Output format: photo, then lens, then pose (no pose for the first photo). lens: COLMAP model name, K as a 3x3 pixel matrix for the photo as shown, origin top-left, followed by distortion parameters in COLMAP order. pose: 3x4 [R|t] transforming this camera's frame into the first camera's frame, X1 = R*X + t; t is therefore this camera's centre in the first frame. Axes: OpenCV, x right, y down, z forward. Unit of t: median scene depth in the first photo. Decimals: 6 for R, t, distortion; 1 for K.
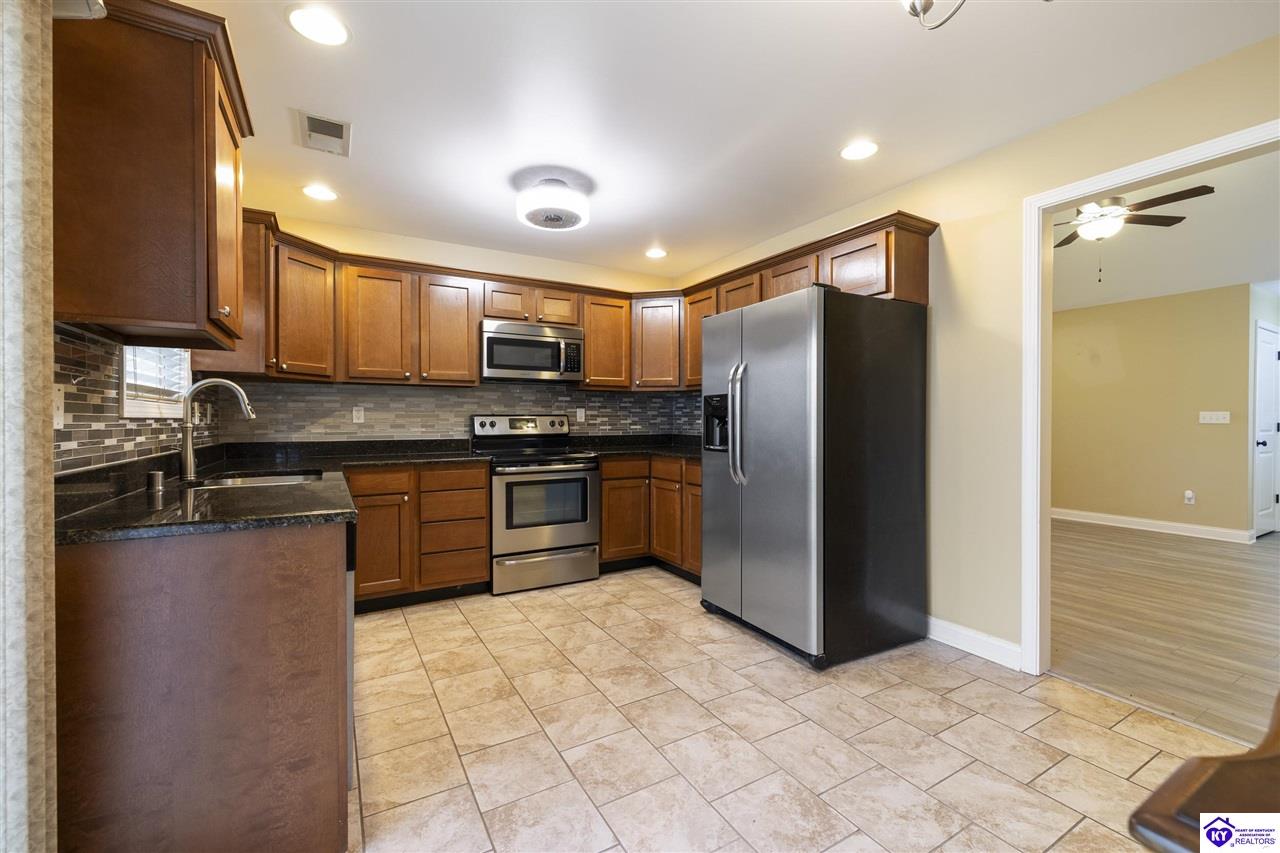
lens RADIAL K [[535.0, 0, 643.5], [0, 535.0, 421.5], [0, 0, 1]] dist [-0.000446, -0.000025]
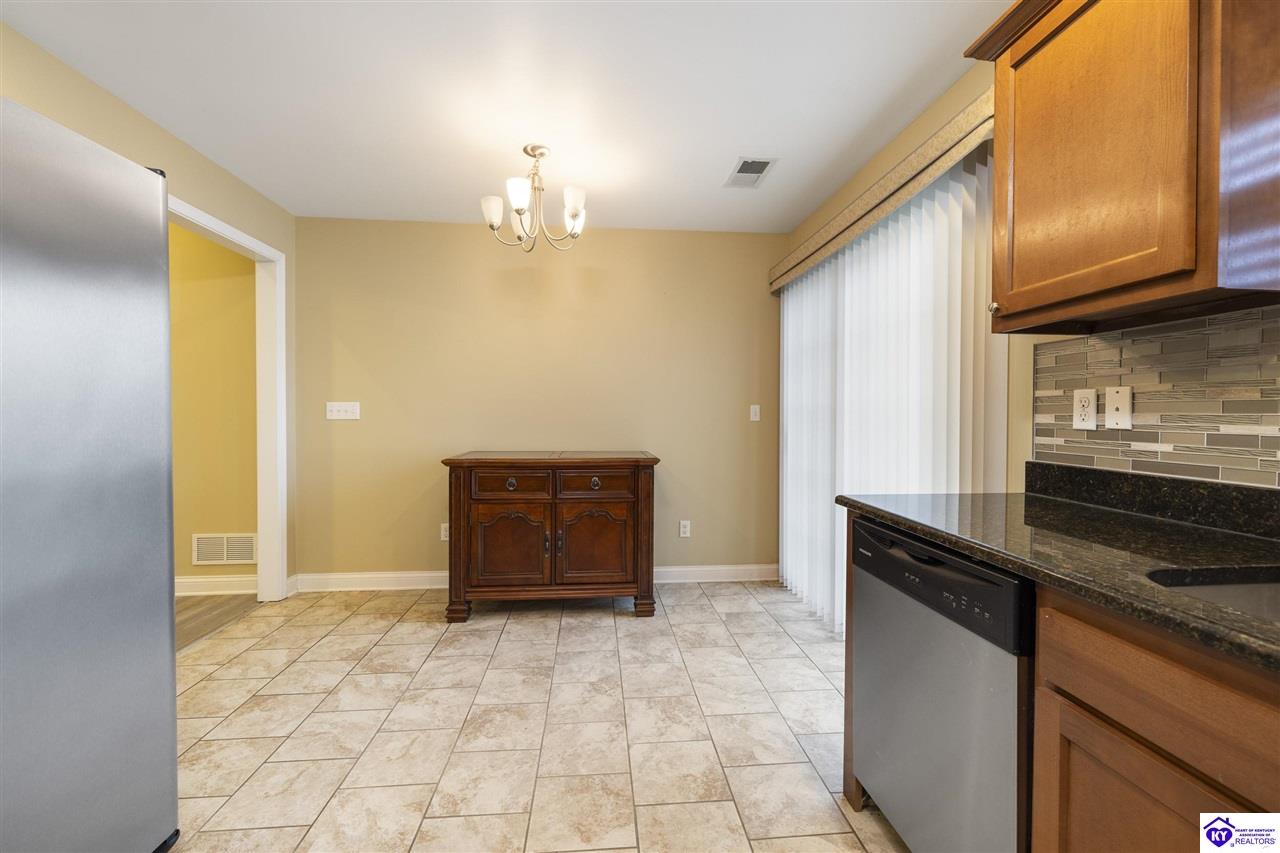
lens RADIAL K [[525.8, 0, 643.4], [0, 525.8, 421.6], [0, 0, 1]] dist [0.000417, 0.000019]
pose [[-0.904449, -0.008893, 0.426489, -0.266751], [-0.001146, 0.999830, 0.018419, -0.007141], [-0.426580, 0.016170, -0.904305, 0.921834]]
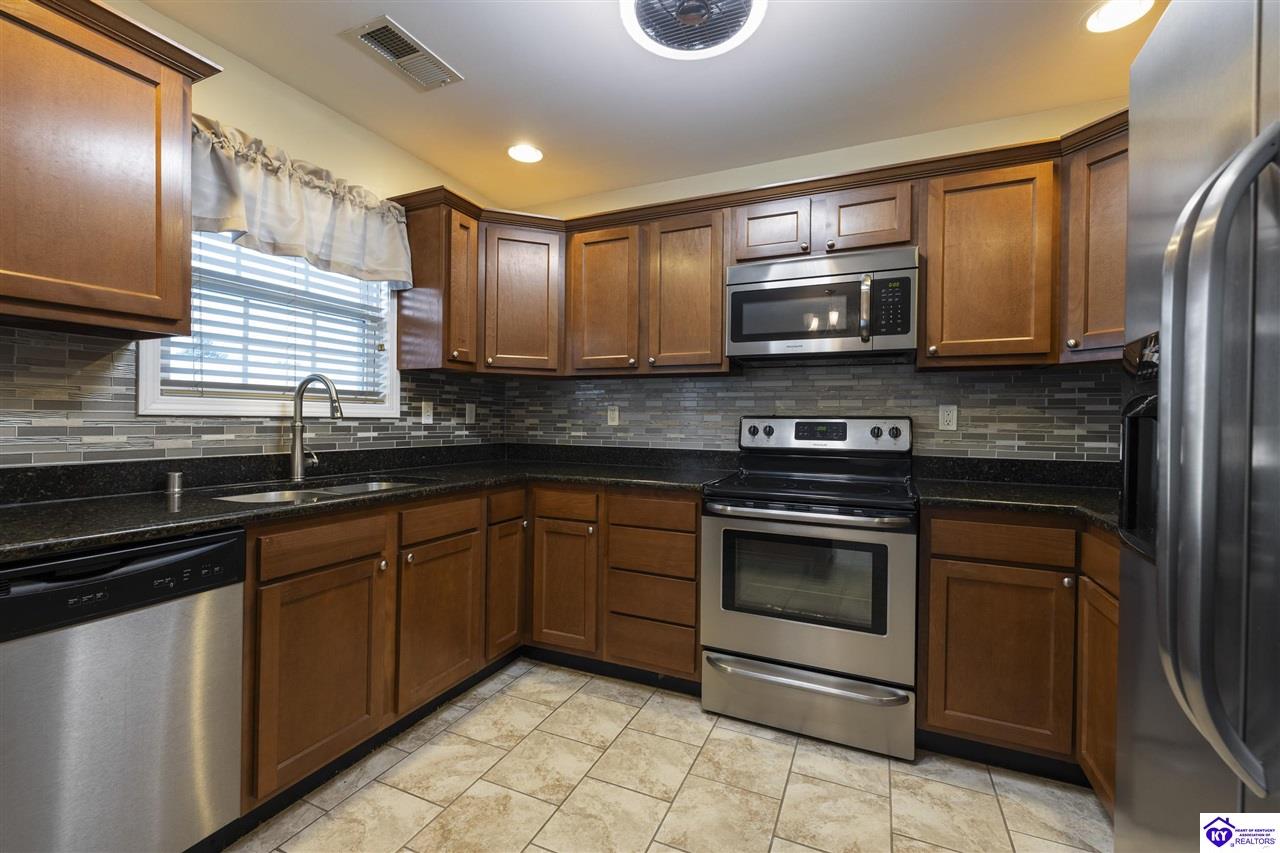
lens RADIAL K [[535.0, 0, 643.5], [0, 535.0, 421.5], [0, 0, 1]] dist [-0.000446, -0.000025]
pose [[0.580793, 0.010029, -0.813989, 0.179463], [-0.015779, 0.999875, 0.001061, -0.005283], [0.813898, 0.012227, 0.580879, 0.598486]]
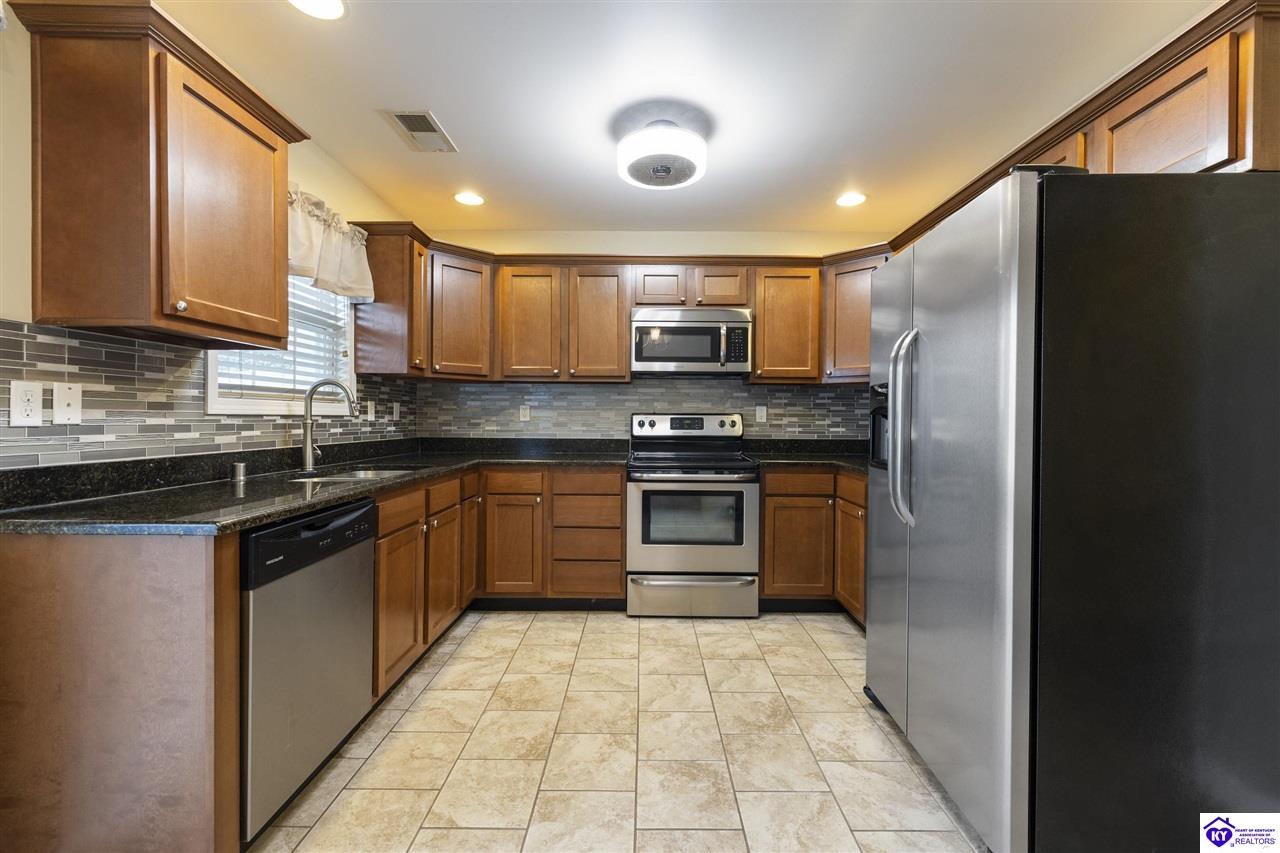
lens RADIAL K [[535.0, 0, 643.5], [0, 535.0, 421.5], [0, 0, 1]] dist [-0.000446, -0.000025]
pose [[0.860872, 0.010152, -0.508721, 0.195976], [-0.009667, 0.999947, 0.003594, -0.002288], [0.508730, 0.001824, 0.860924, 0.252314]]
